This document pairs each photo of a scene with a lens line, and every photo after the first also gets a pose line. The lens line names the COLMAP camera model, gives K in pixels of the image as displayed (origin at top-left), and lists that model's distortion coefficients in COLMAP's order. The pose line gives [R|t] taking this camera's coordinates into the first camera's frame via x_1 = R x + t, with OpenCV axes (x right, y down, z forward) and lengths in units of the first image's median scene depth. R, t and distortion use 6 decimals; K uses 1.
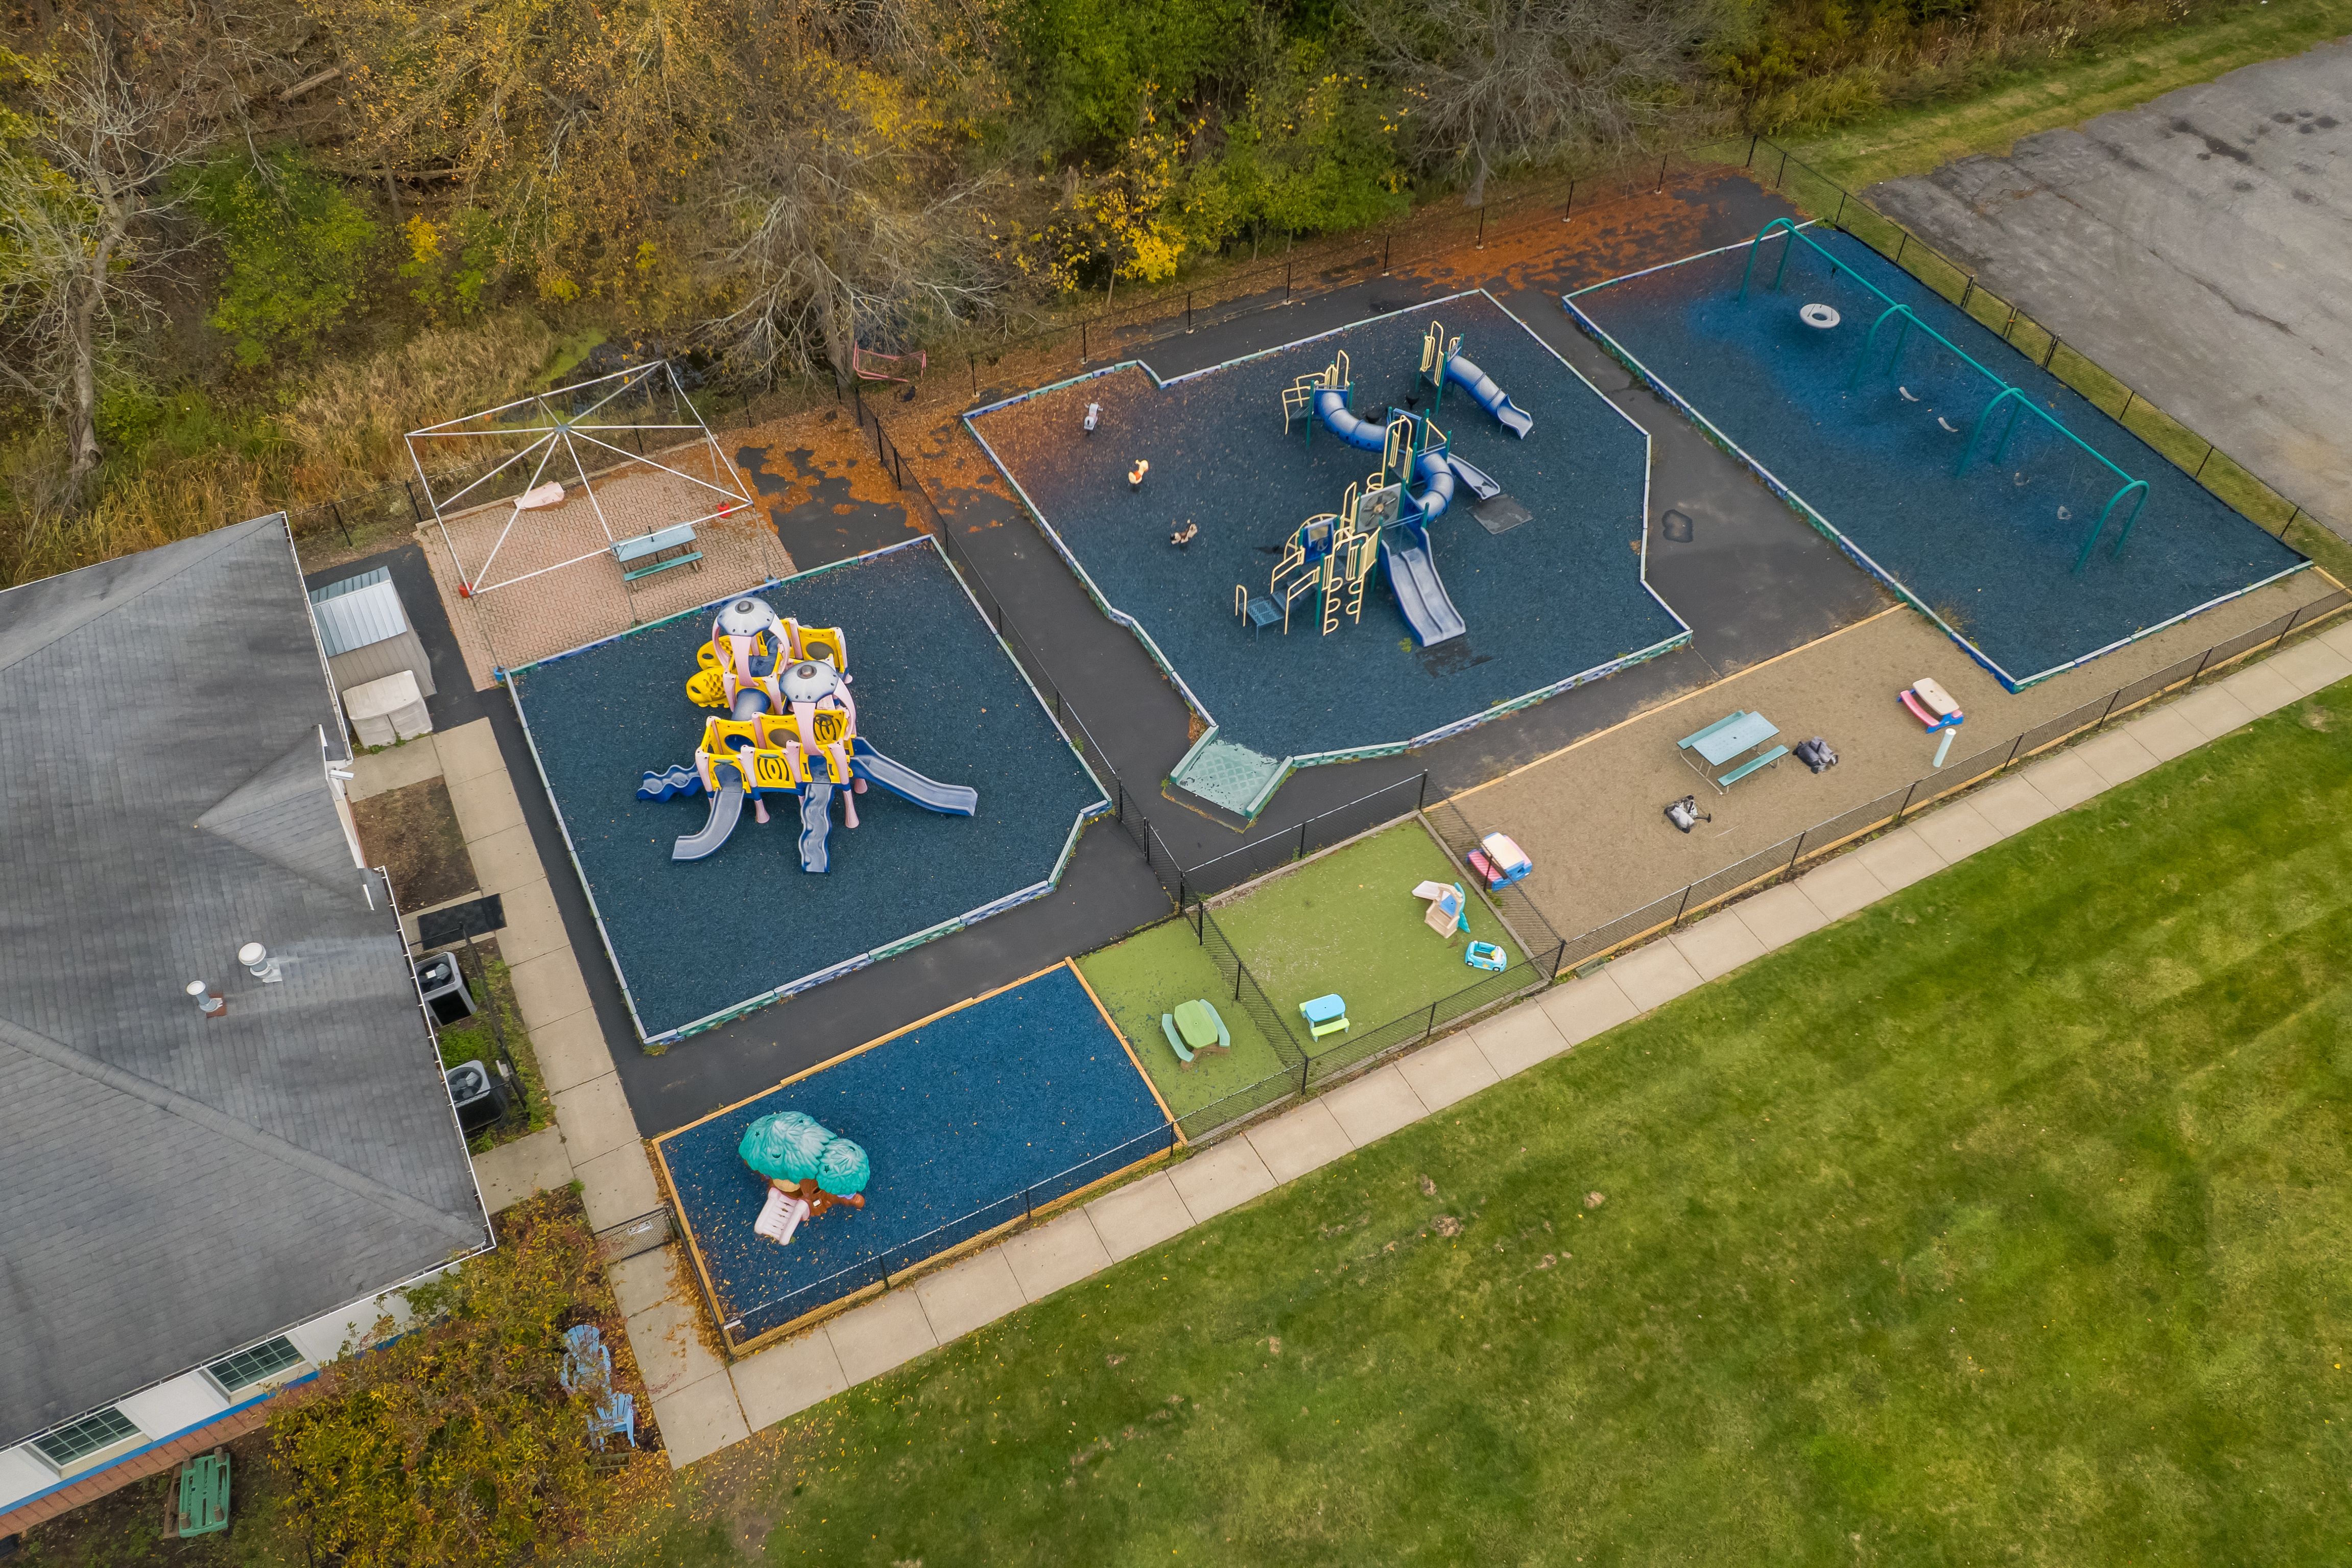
lens RADIAL K [[1790.0, 0, 1173.0], [0, 1790.0, 773.4], [0, 0, 1]] dist [-0.068141, 0.051767]
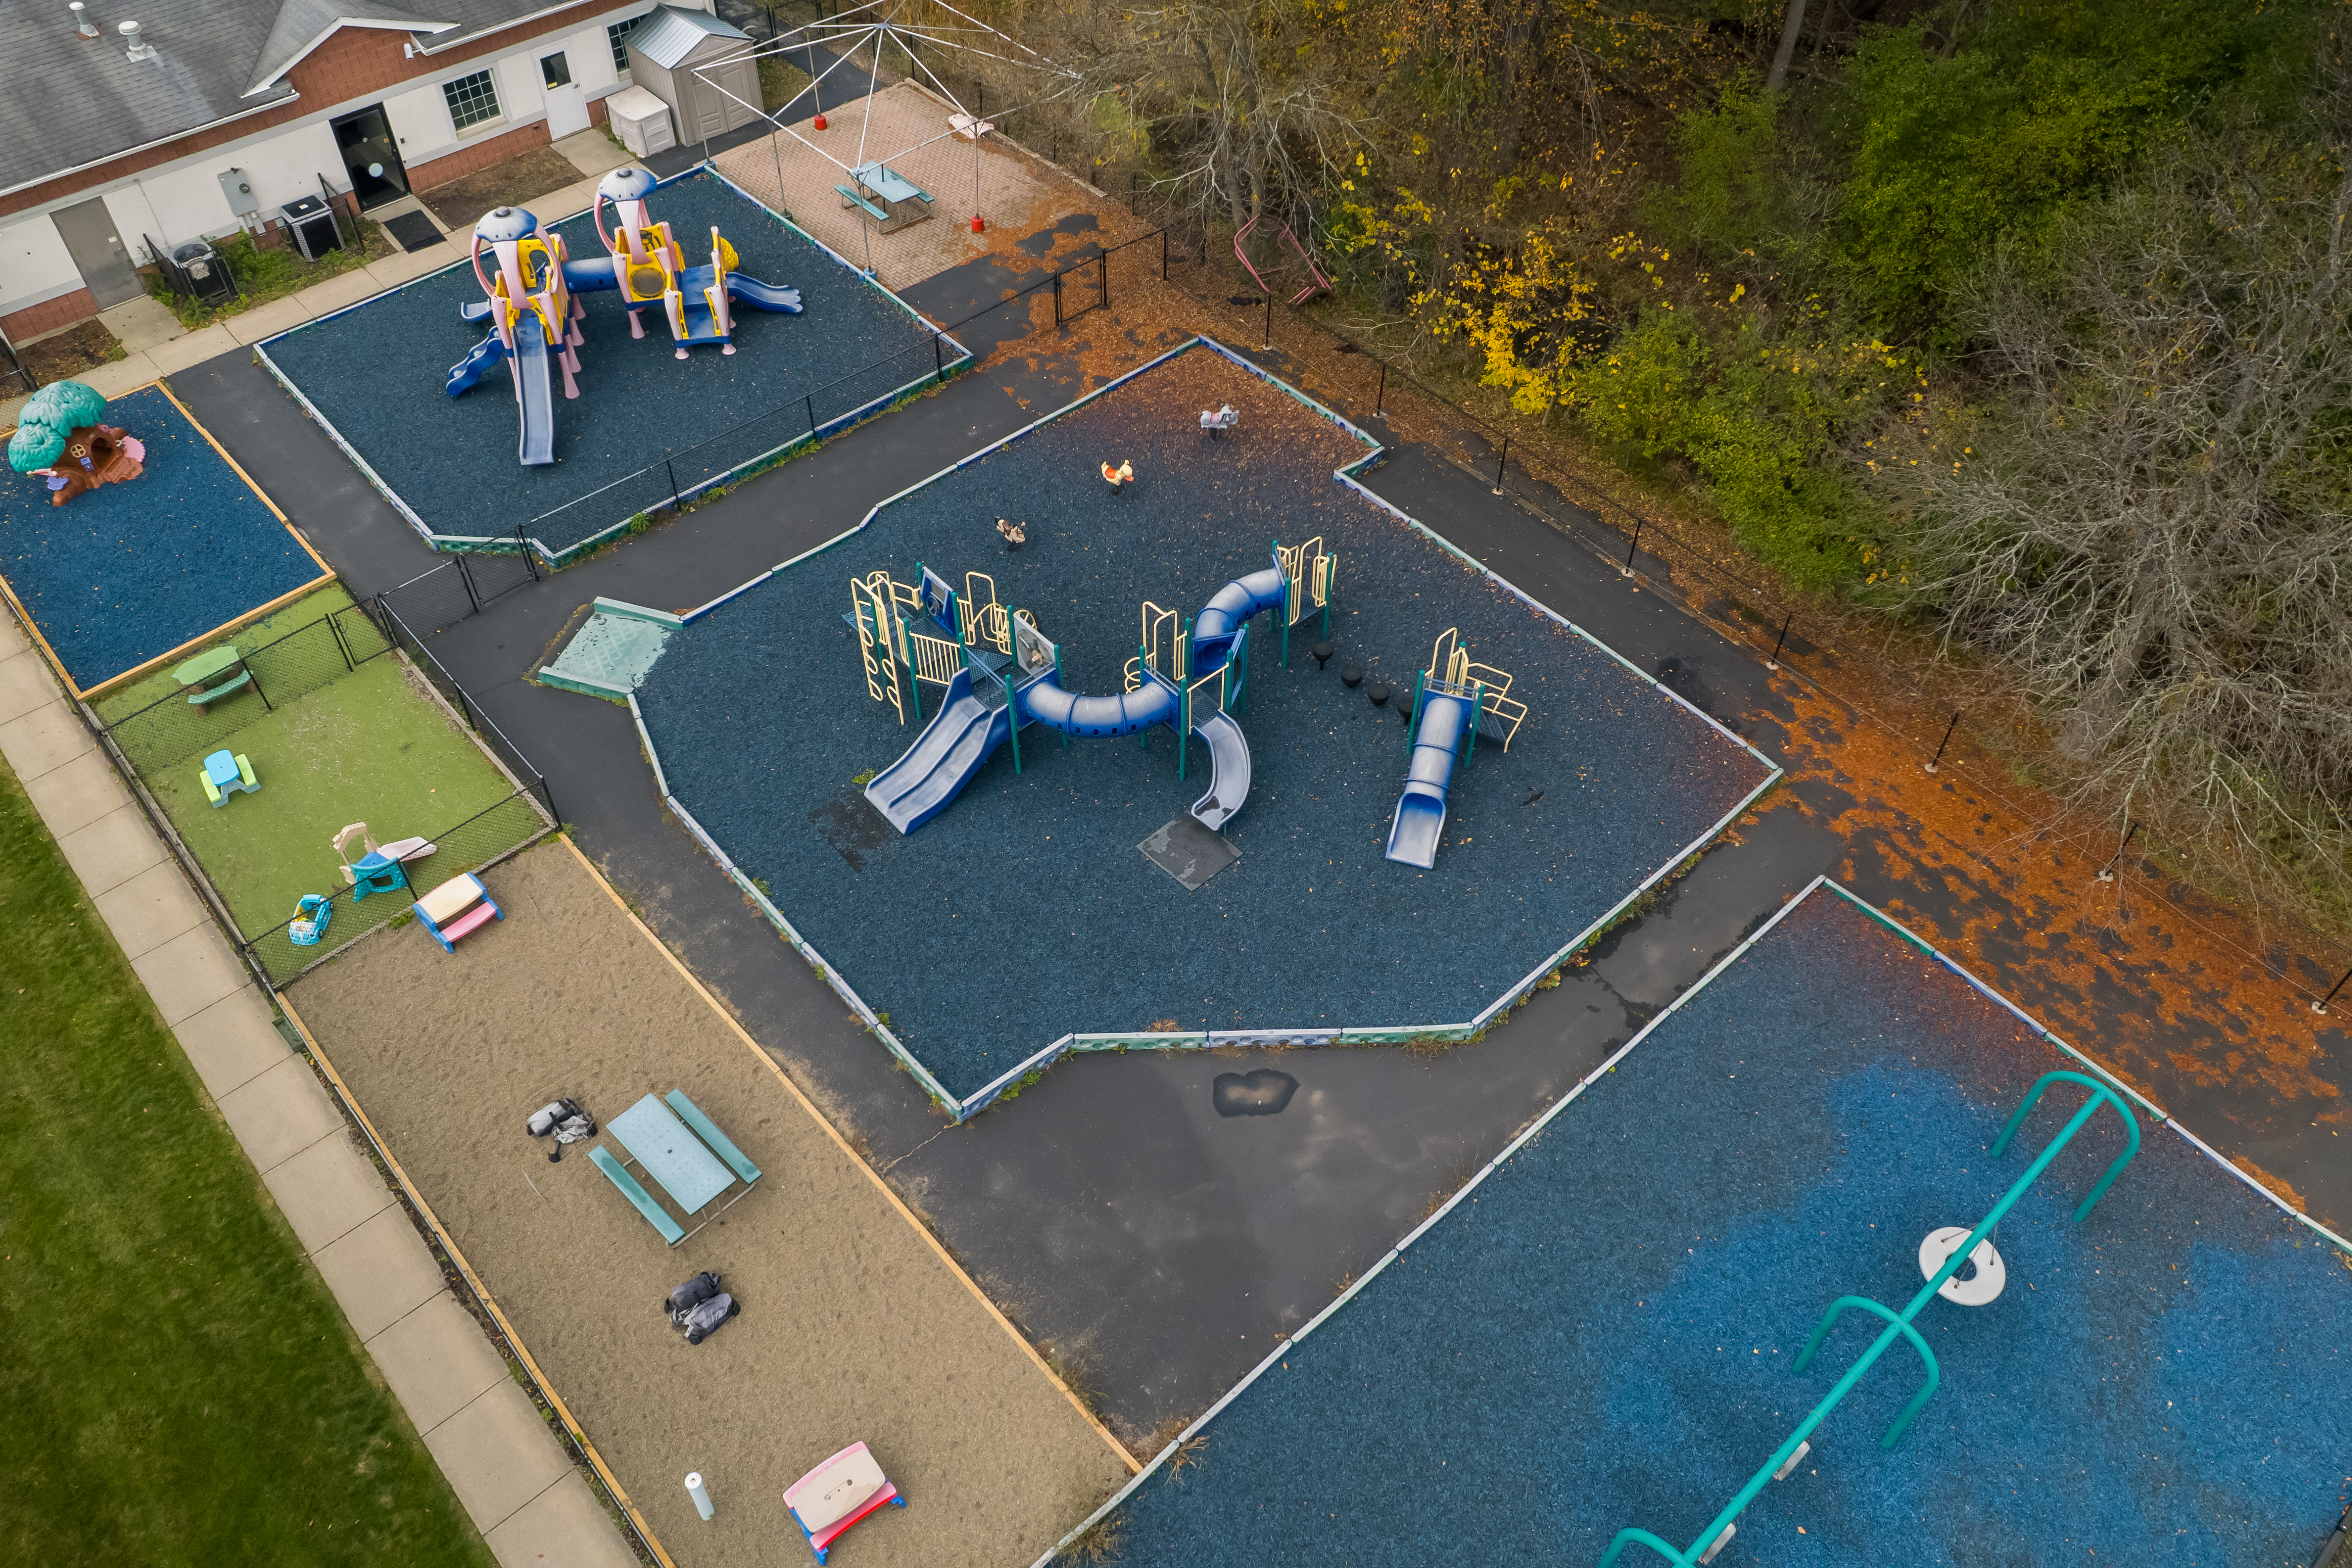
lens RADIAL K [[1790.0, 0, 1173.0], [0, 1790.0, 773.4], [0, 0, 1]] dist [-0.068141, 0.051767]
pose [[0.247495, 0.714404, -0.654503, 0.678012], [-0.725377, 0.584455, 0.363650, -0.455517], [0.642320, 0.384759, 0.662861, 0.656374]]
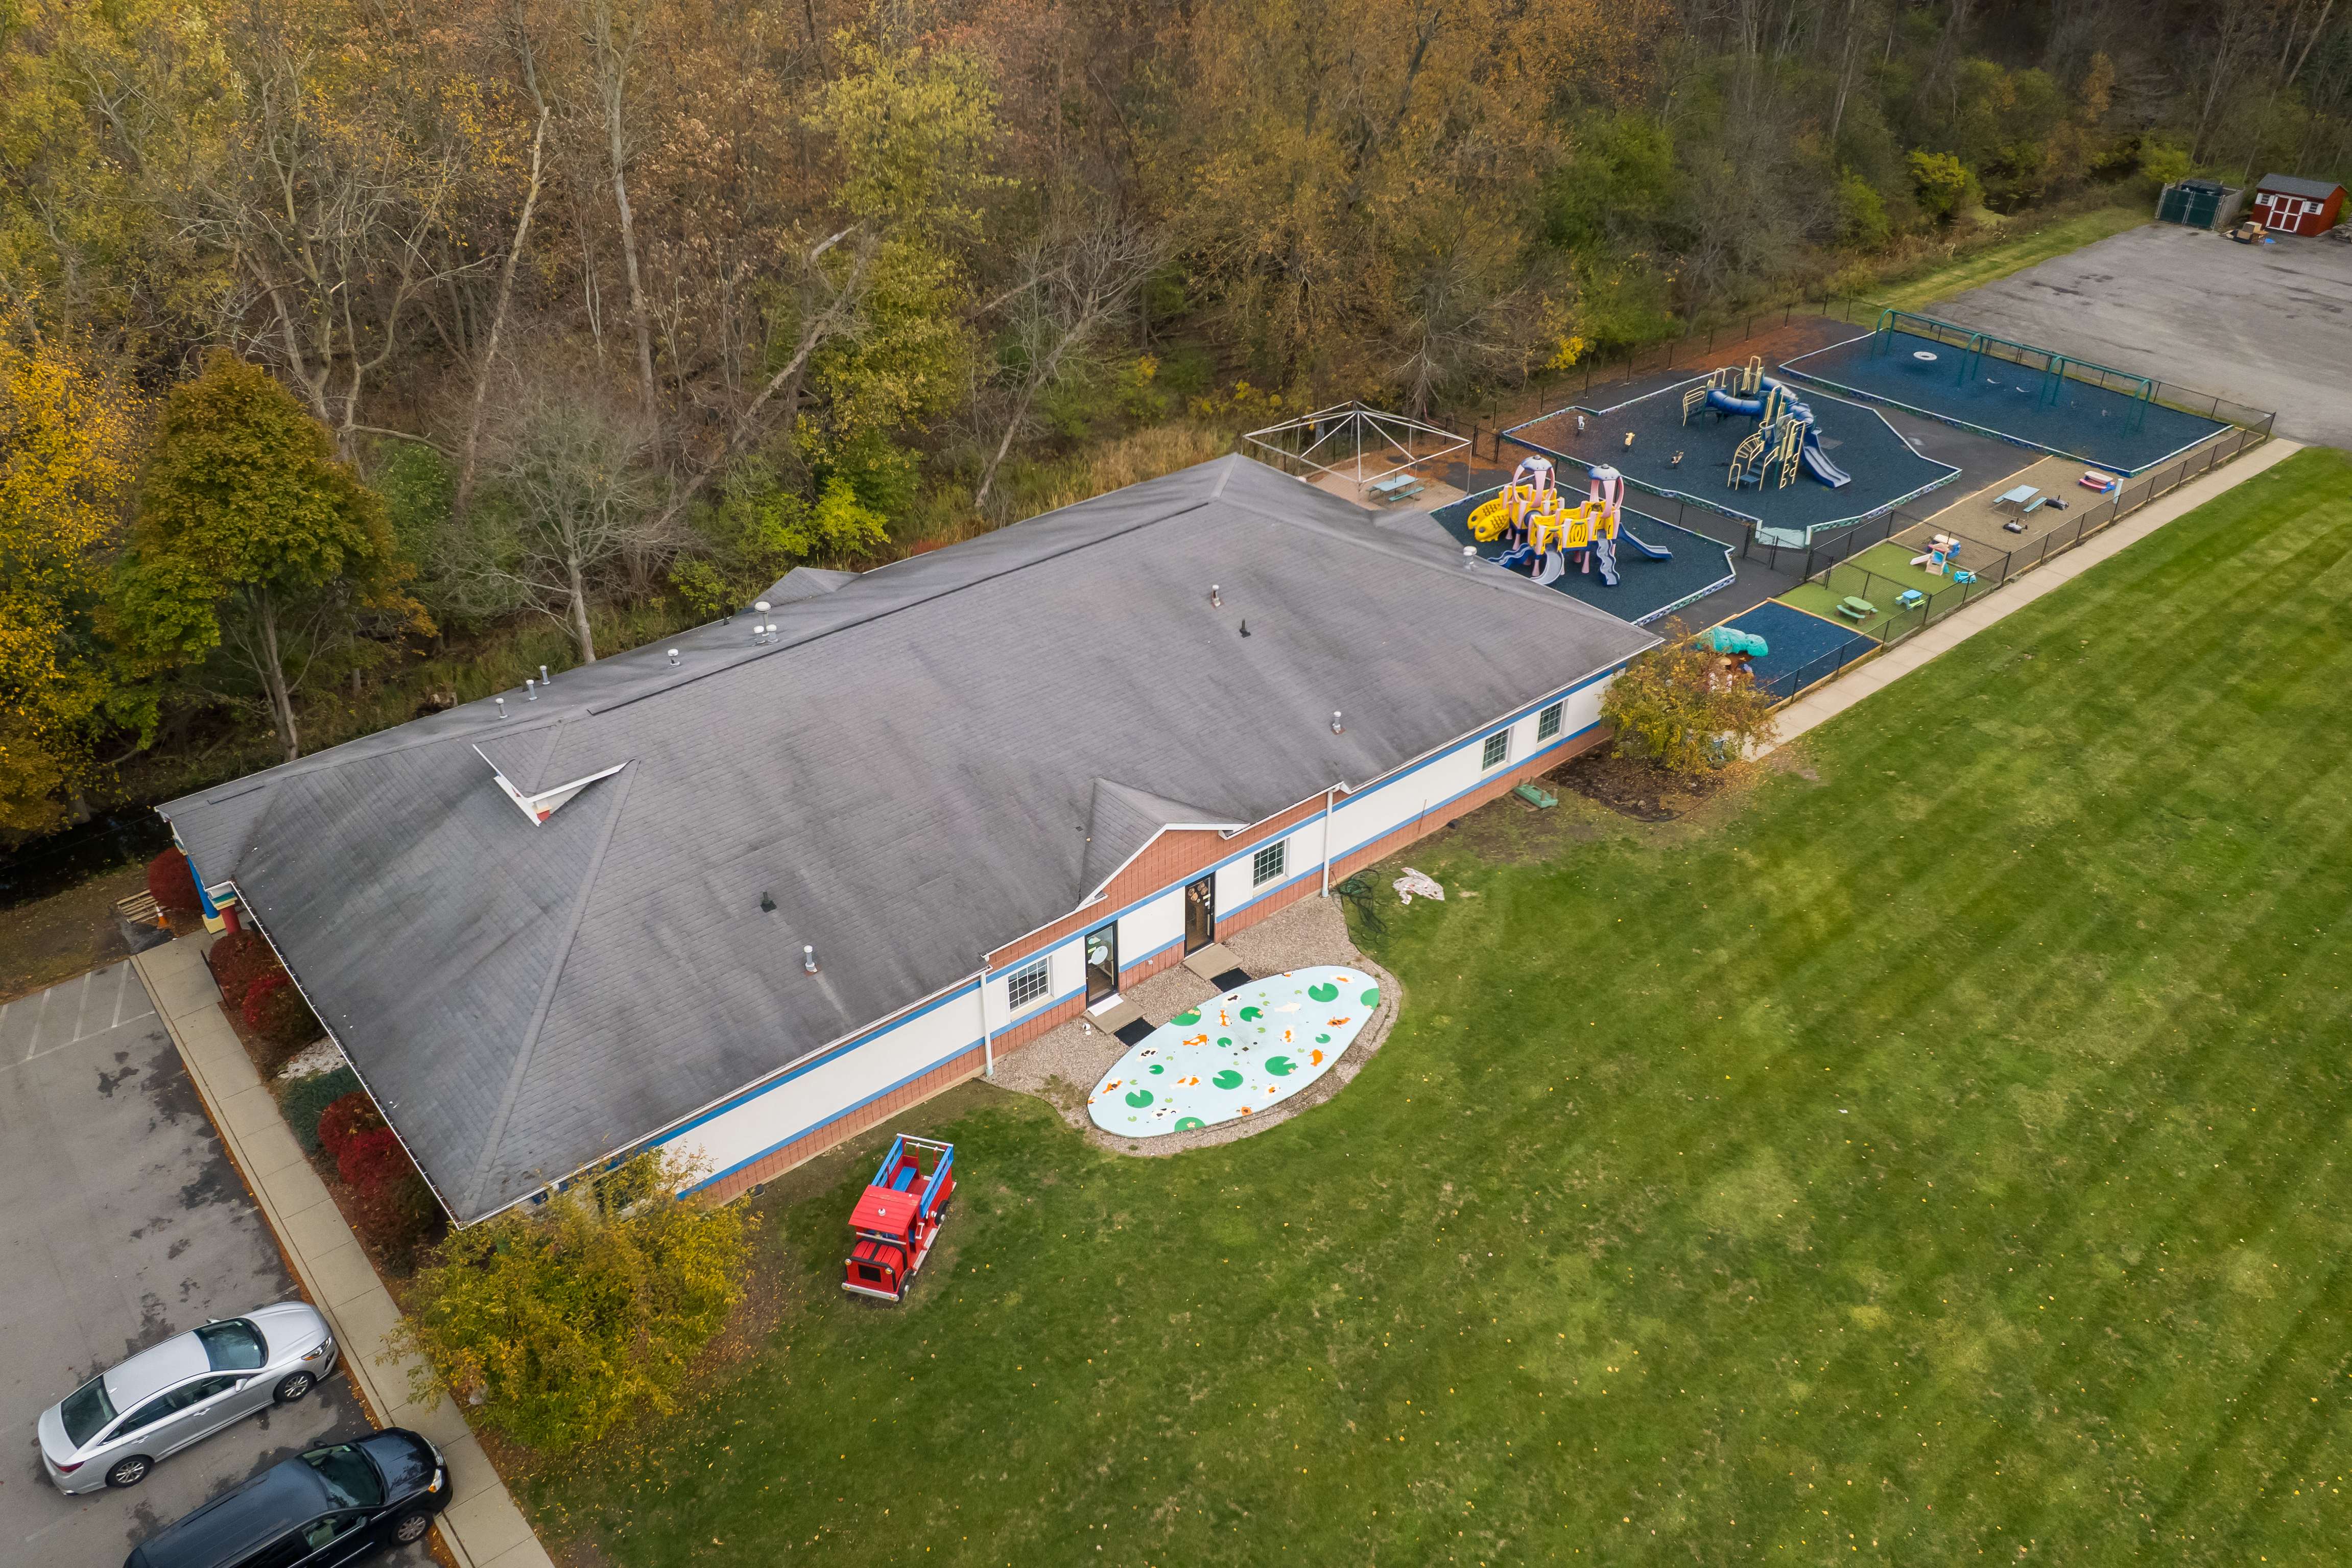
lens RADIAL K [[1790.0, 0, 1173.0], [0, 1790.0, 773.4], [0, 0, 1]] dist [-0.068141, 0.051767]
pose [[0.975754, -0.116869, 0.185056, -0.947541], [0.163673, 0.950966, -0.262440, 0.609627], [-0.145311, 0.286366, 0.947037, -0.557562]]
